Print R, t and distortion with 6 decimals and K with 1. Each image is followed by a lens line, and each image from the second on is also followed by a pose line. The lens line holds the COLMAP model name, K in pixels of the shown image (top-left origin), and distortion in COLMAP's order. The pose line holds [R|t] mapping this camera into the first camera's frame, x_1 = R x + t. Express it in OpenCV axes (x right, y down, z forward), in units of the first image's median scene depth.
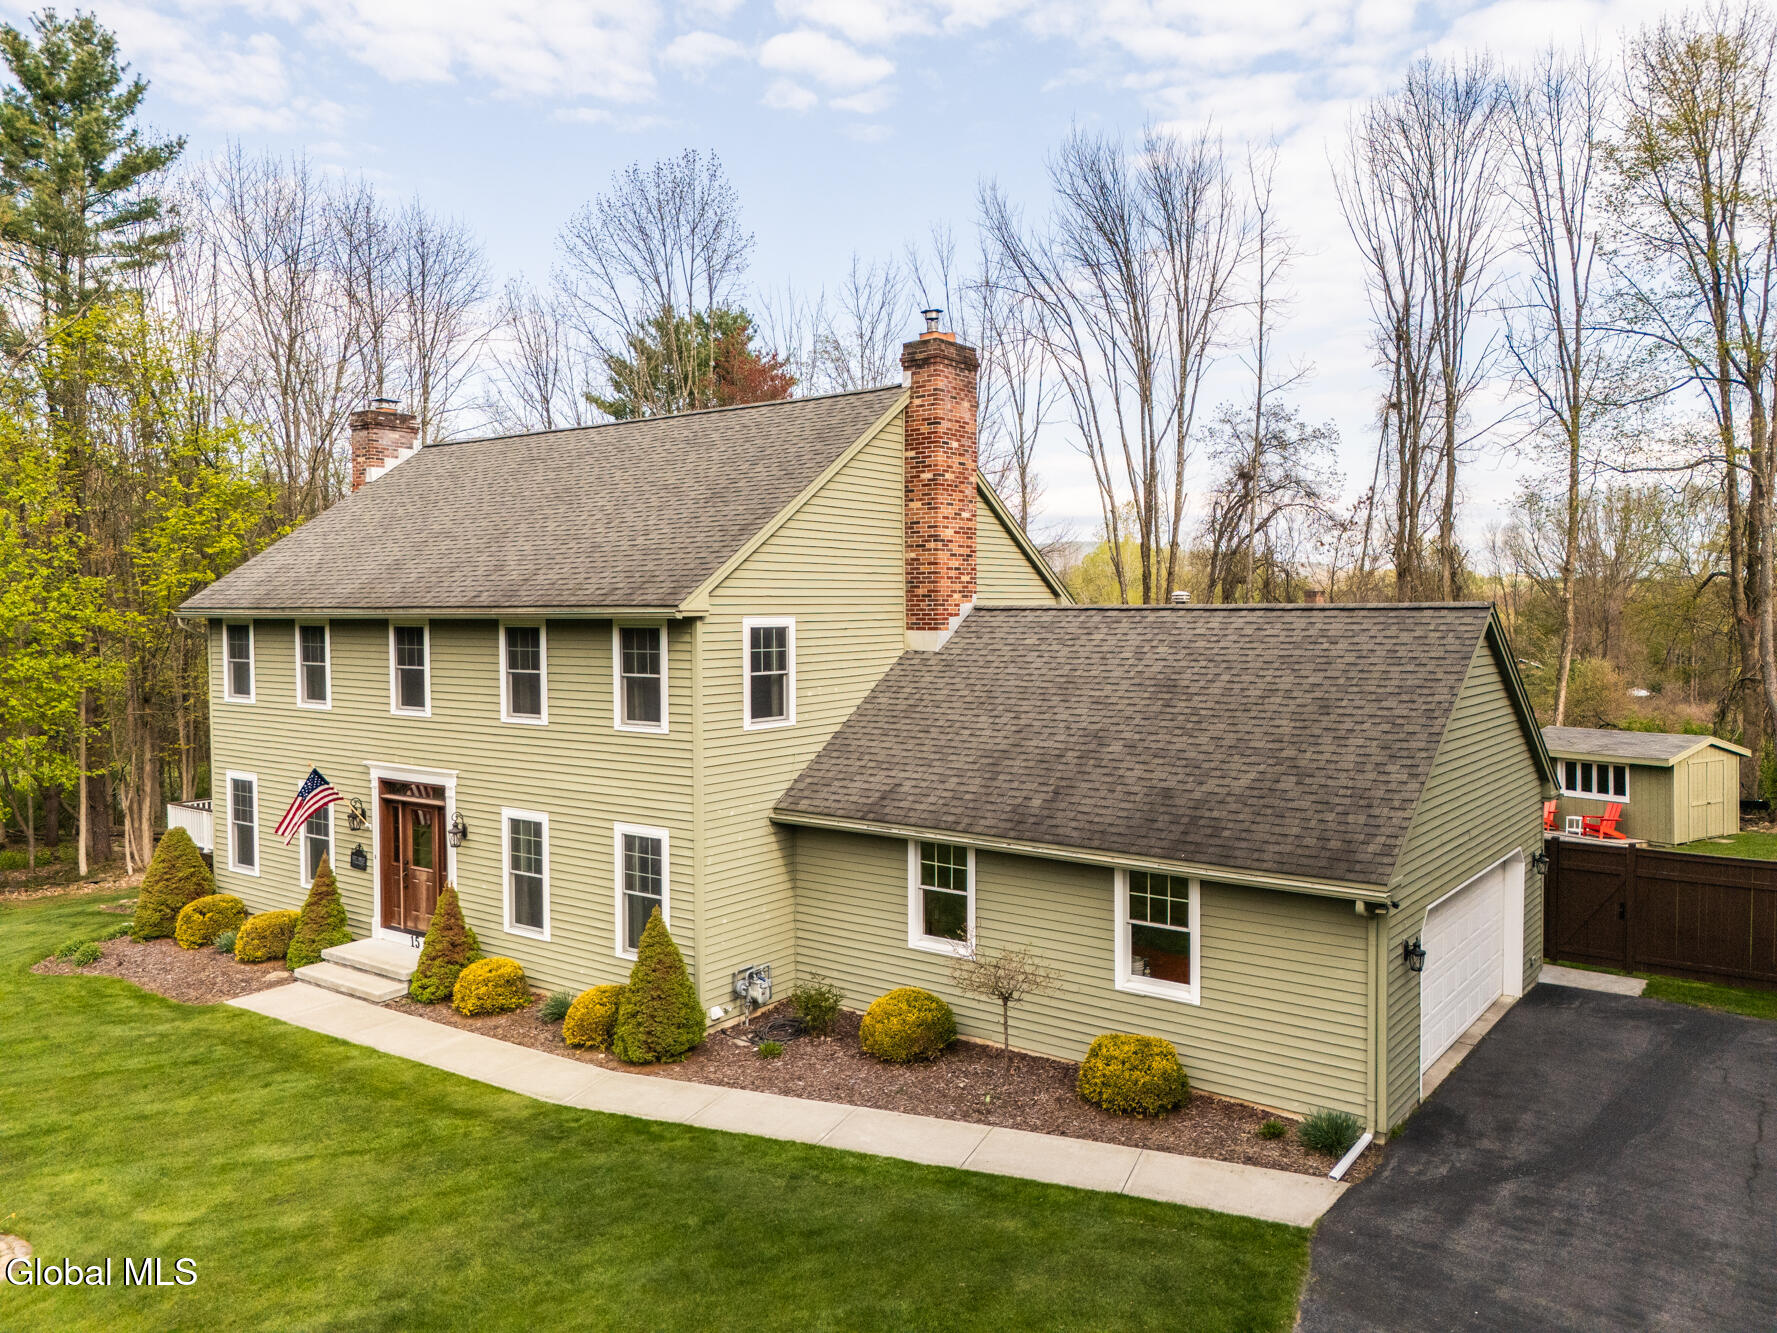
lens RADIAL K [[1308.7, 0, 889.9], [0, 1308.7, 658.7], [0, 0, 1]] dist [0.078527, -0.069127]
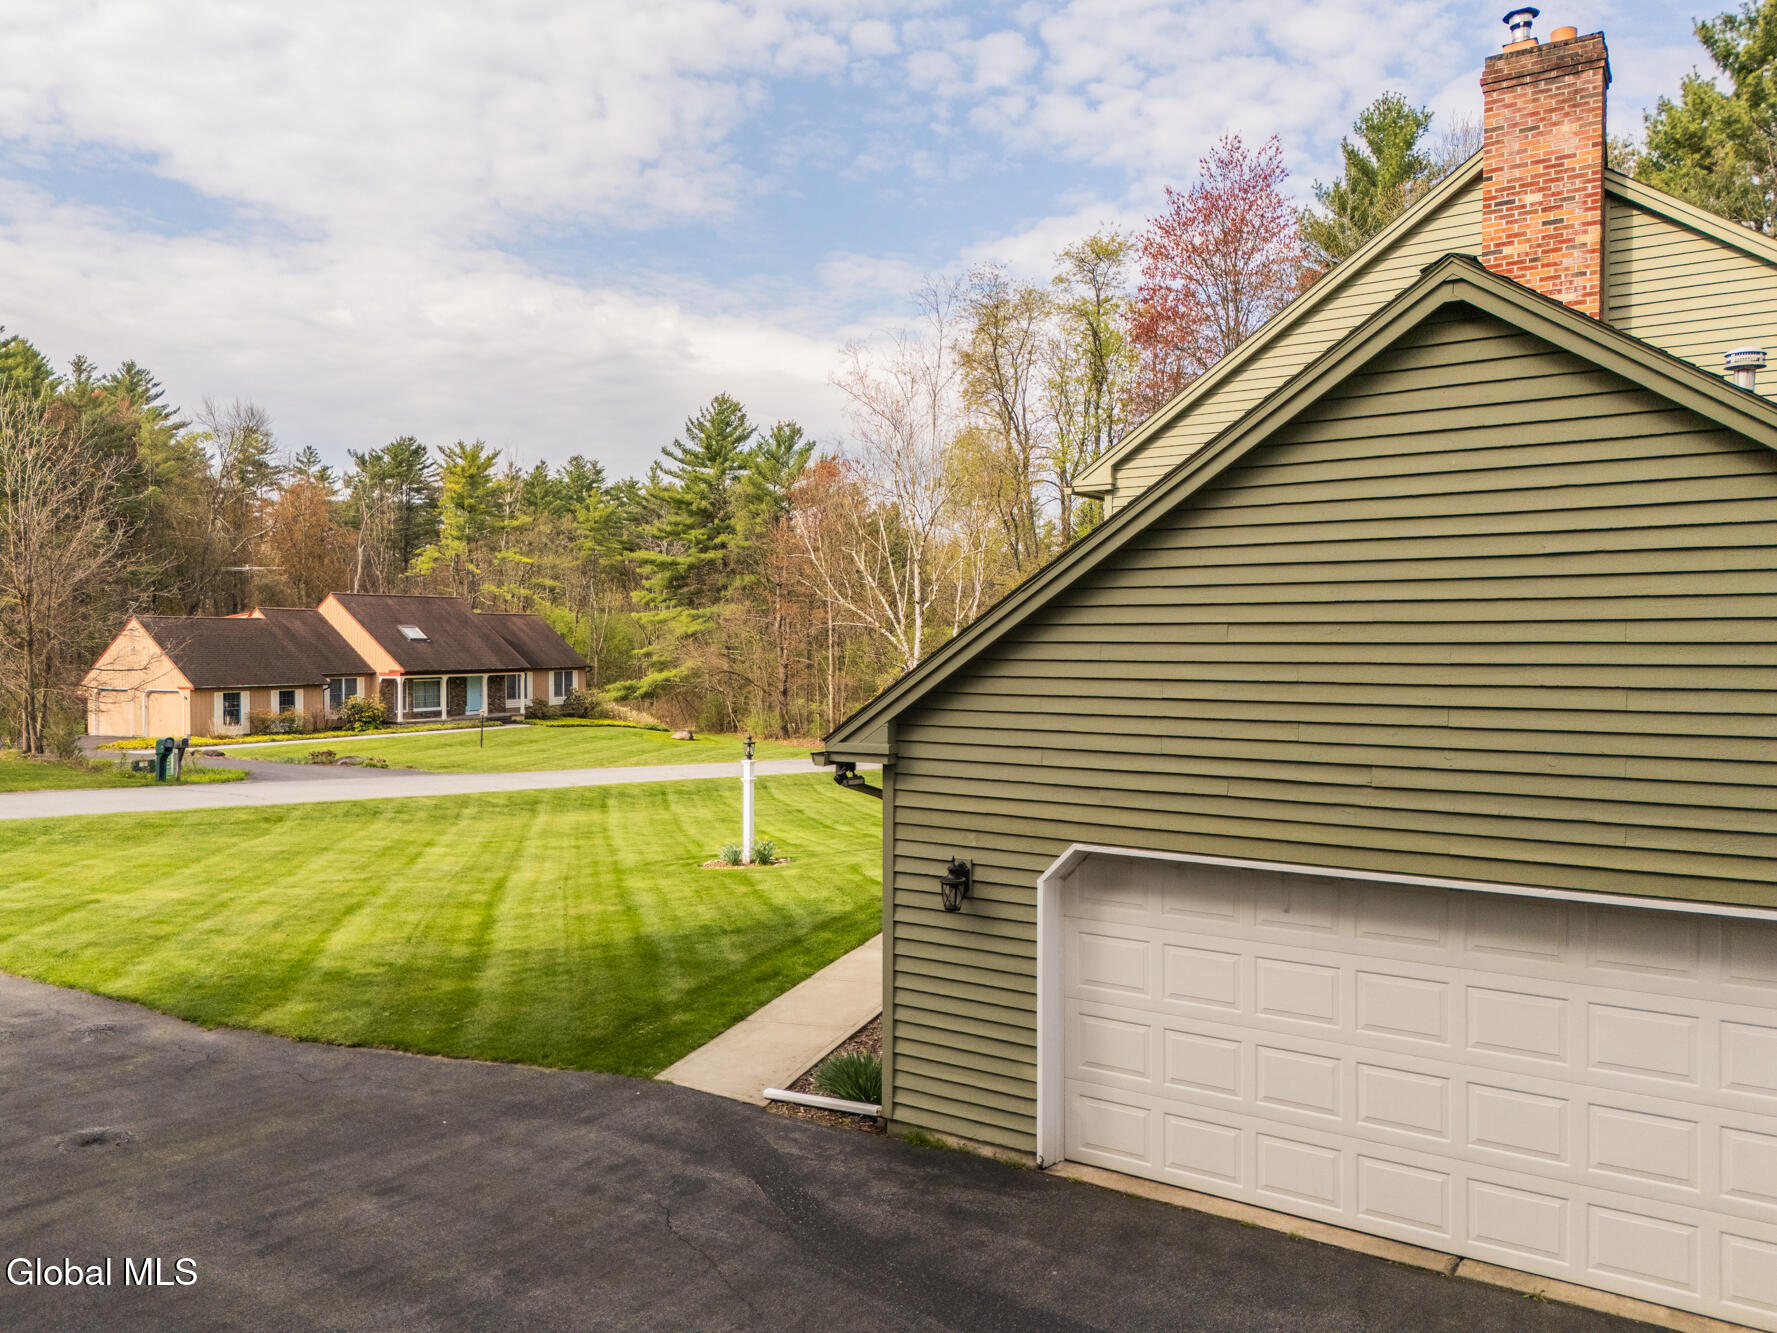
lens RADIAL K [[1308.7, 0, 890.8], [0, 1308.7, 654.2], [0, 0, 1]] dist [0.075445, -0.063392]
pose [[0.072080, 0.018064, -0.997235, 0.765954], [-0.042282, 0.998993, 0.015039, 0.075895], [0.996502, 0.041081, 0.072771, 0.683736]]
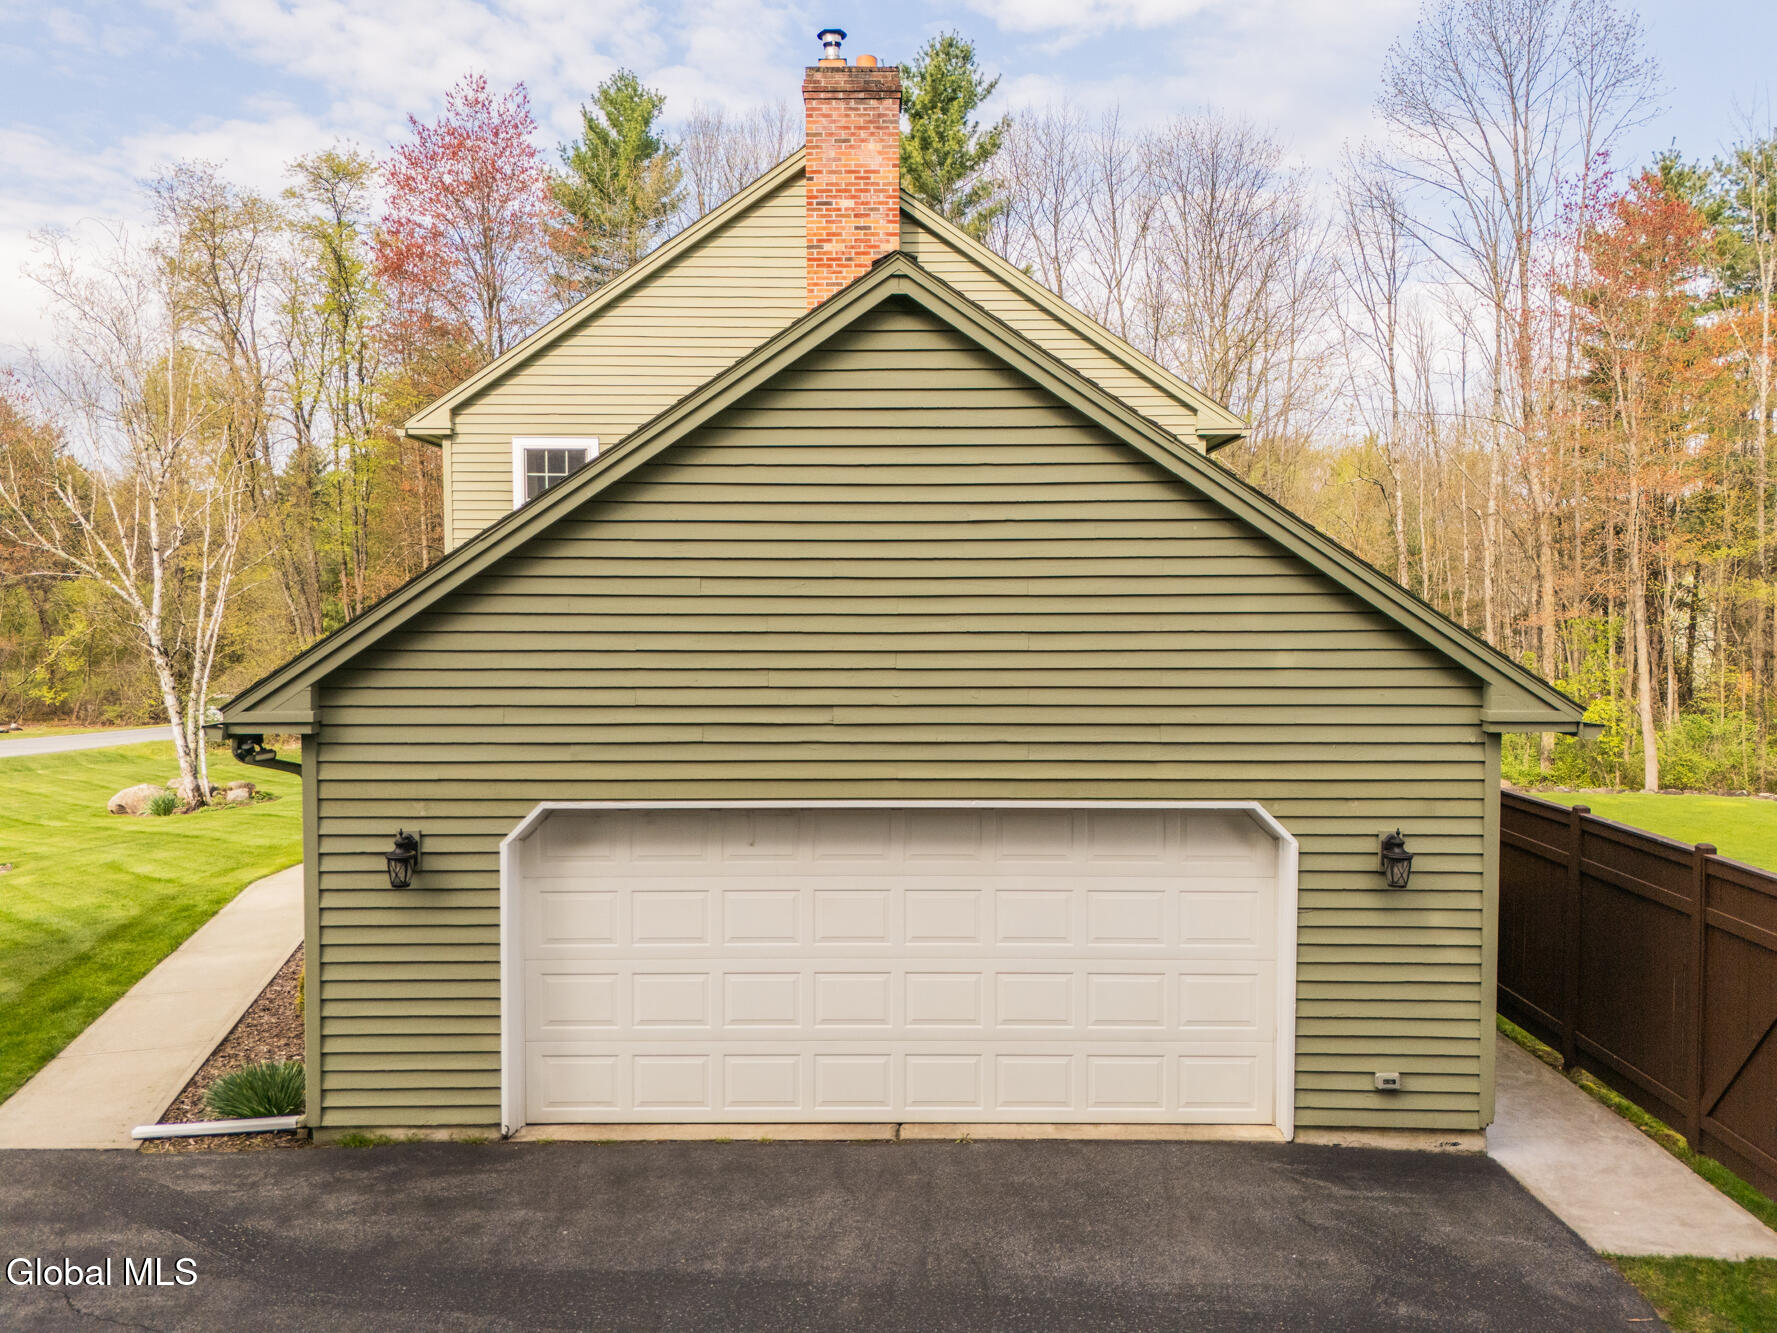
lens RADIAL K [[1308.7, 0, 890.8], [0, 1308.7, 654.2], [0, 0, 1]] dist [0.075445, -0.063392]
pose [[0.597969, 0.042782, -0.800377, 0.742494], [-0.036456, 0.998993, 0.026162, 0.079781], [0.800690, 0.013534, 0.598926, 0.610343]]
